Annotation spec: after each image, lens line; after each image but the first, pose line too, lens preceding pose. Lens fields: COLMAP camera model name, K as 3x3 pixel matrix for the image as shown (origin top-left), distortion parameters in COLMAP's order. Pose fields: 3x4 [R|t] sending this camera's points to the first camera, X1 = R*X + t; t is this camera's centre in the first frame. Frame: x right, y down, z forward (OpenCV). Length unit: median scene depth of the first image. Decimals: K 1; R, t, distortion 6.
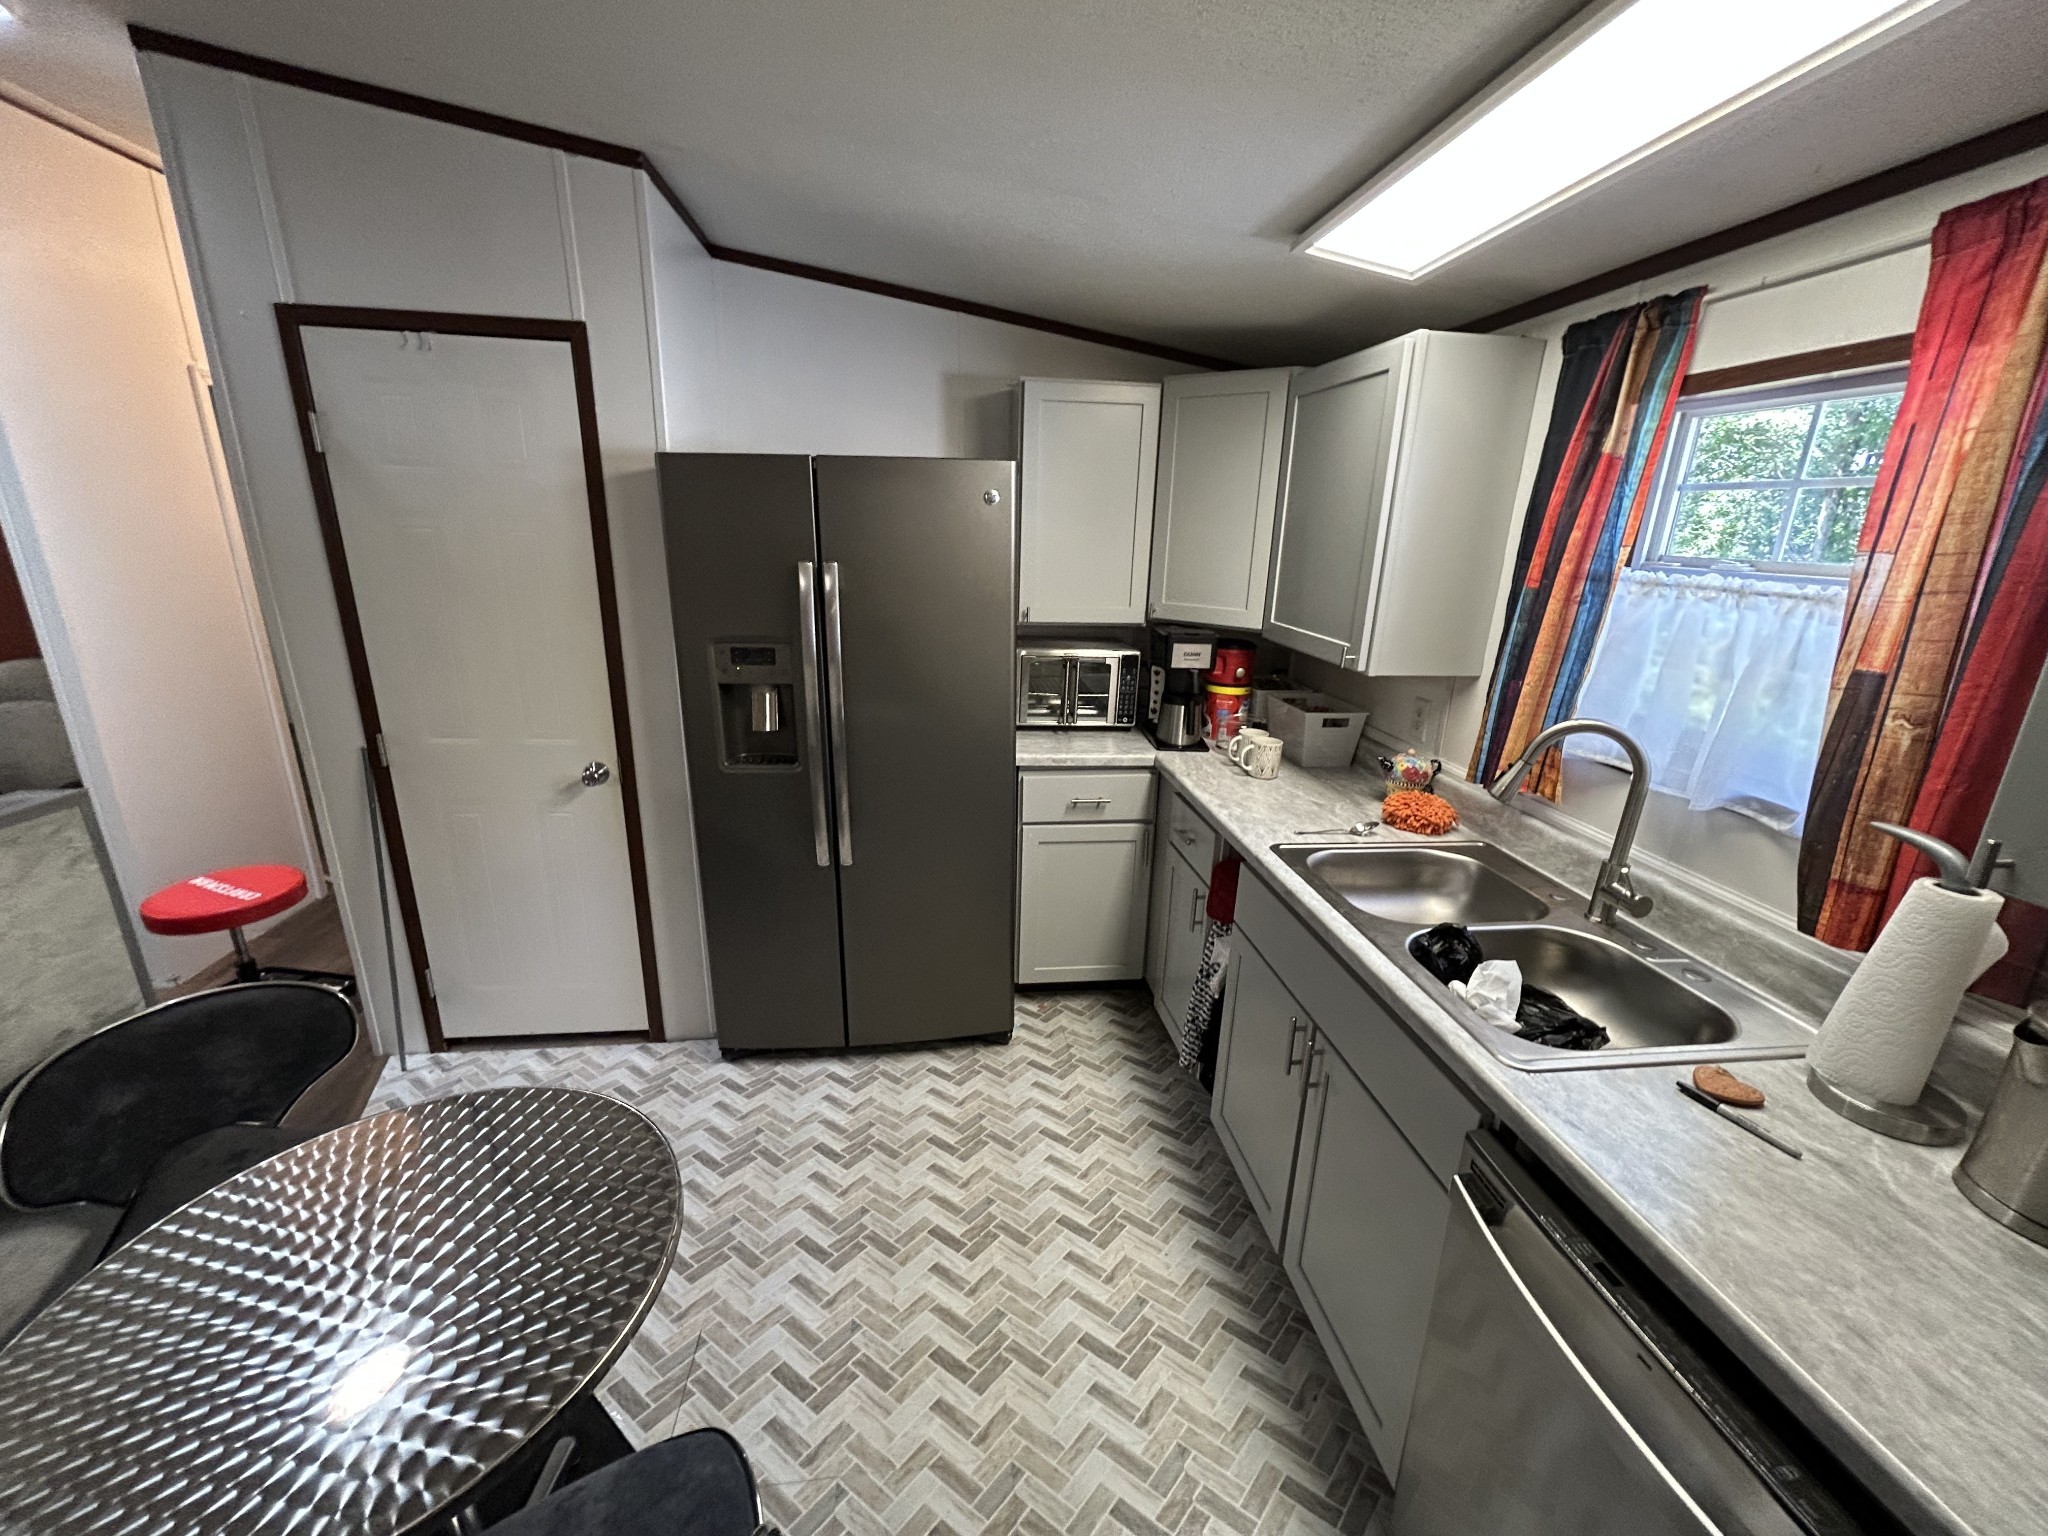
lens RADIAL K [[822.2, 0, 1025.2], [0, 822.2, 771.0], [0, 0, 1]] dist [-0.003999, -0.000406]
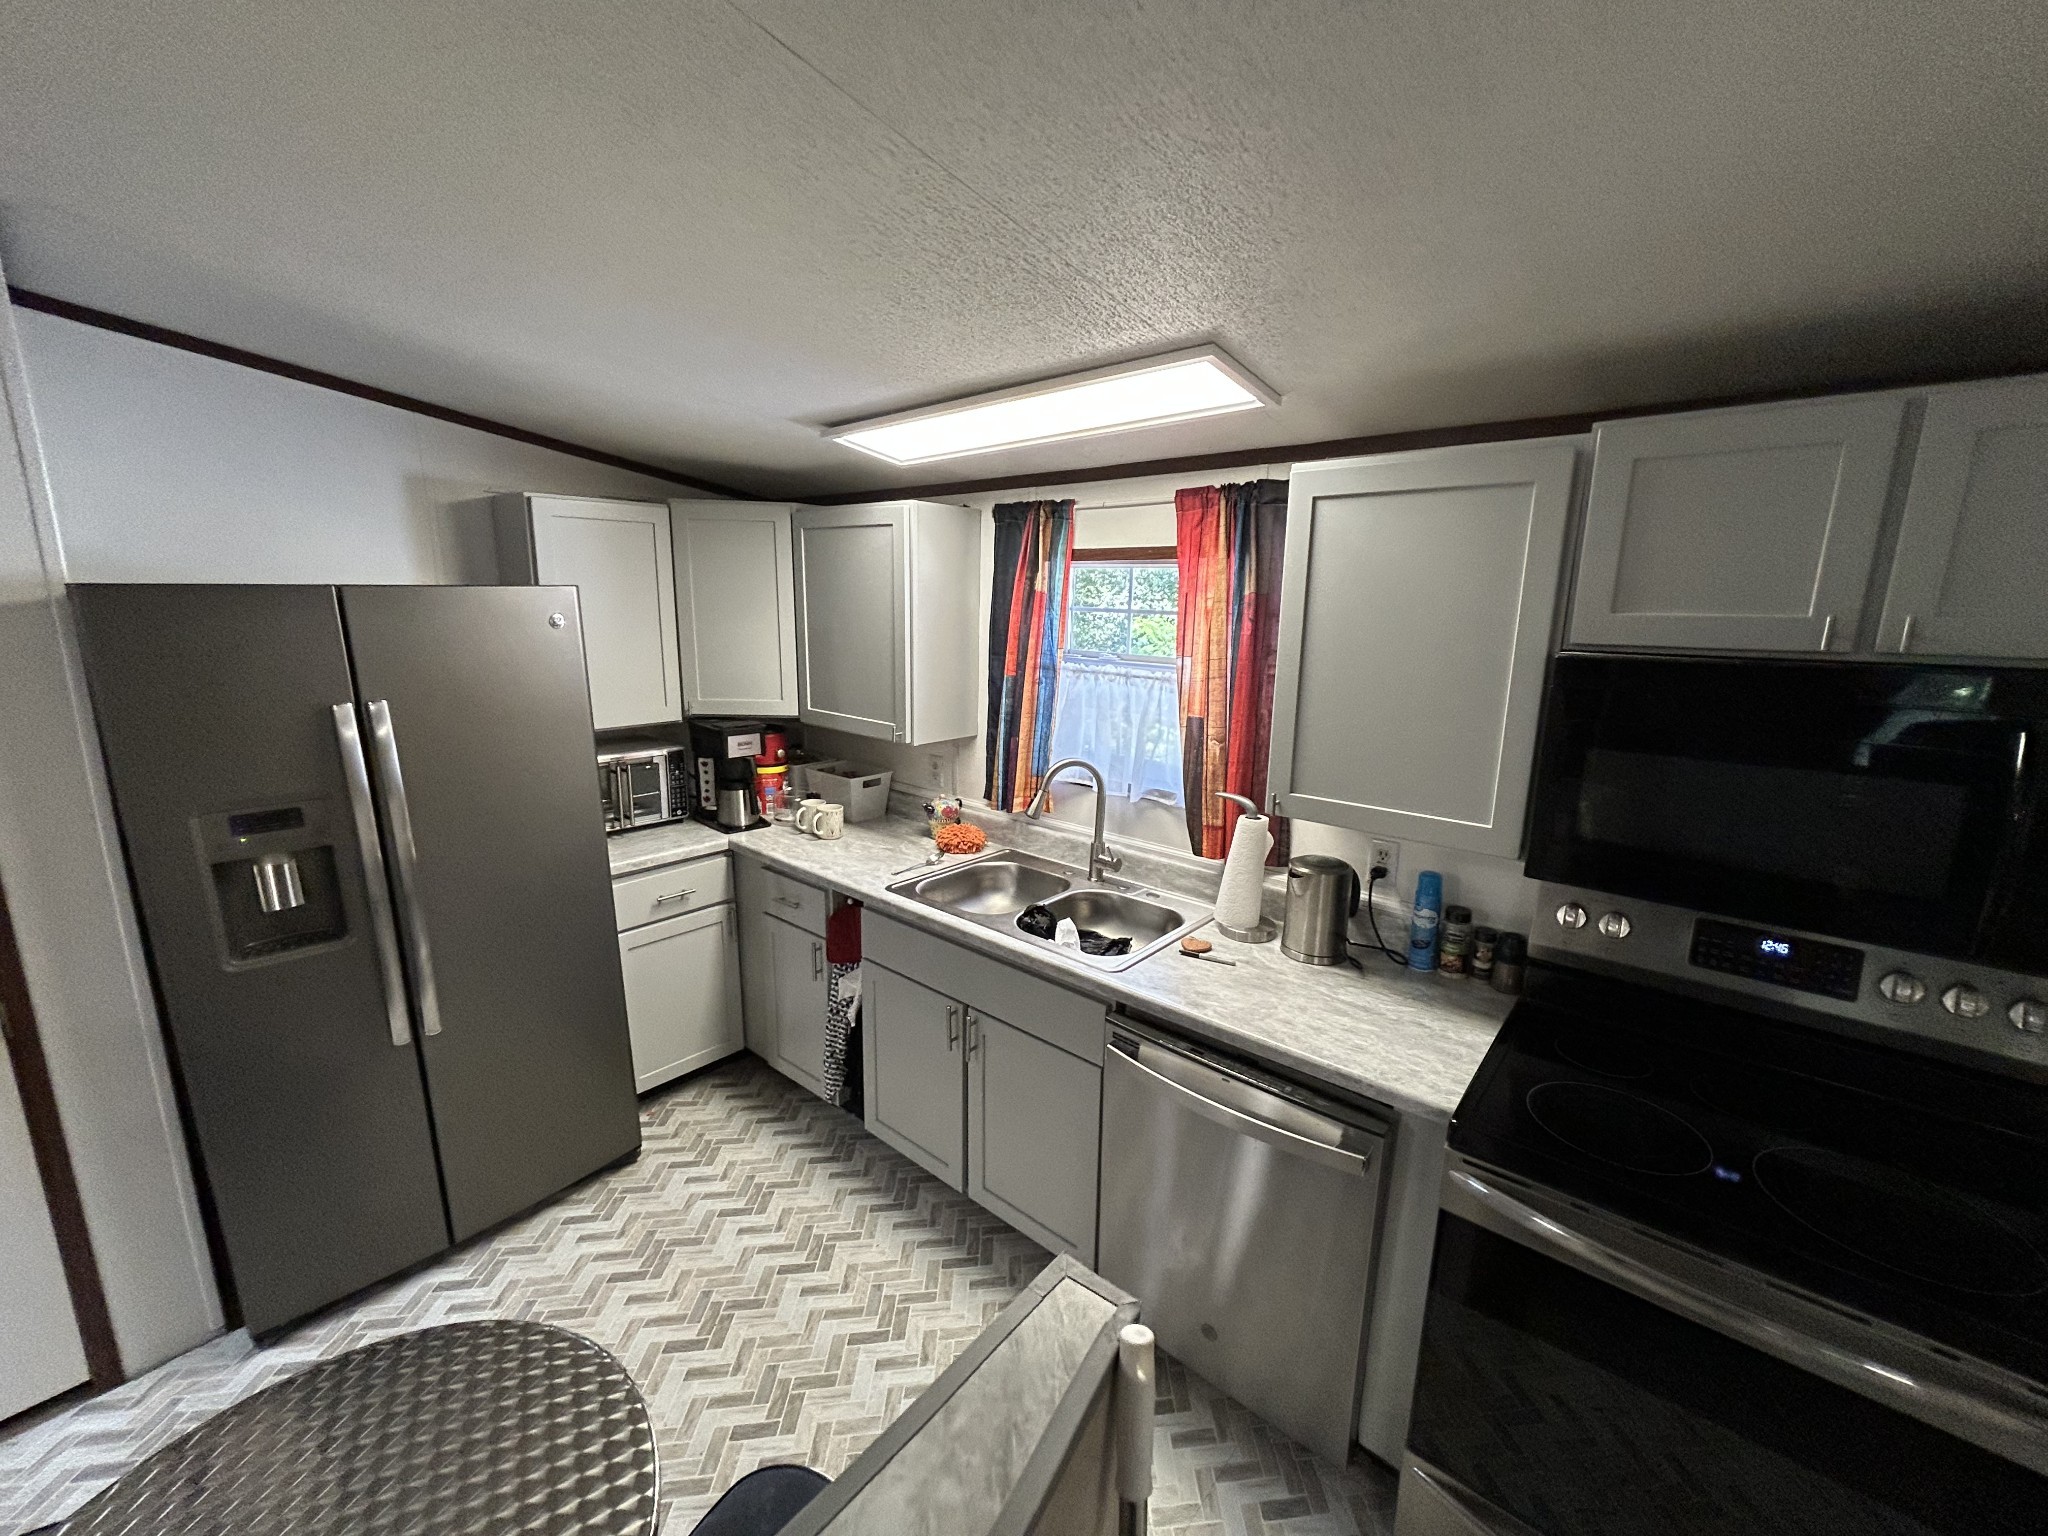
lens RADIAL K [[822.2, 0, 1029.8], [0, 822.2, 769.4], [0, 0, 1]] dist [-0.003999, -0.000406]
pose [[0.743645, -0.153686, 0.650671, -0.331737], [0.195965, 0.980581, 0.007643, -0.054831], [-0.639210, 0.121825, 0.759321, -0.131419]]
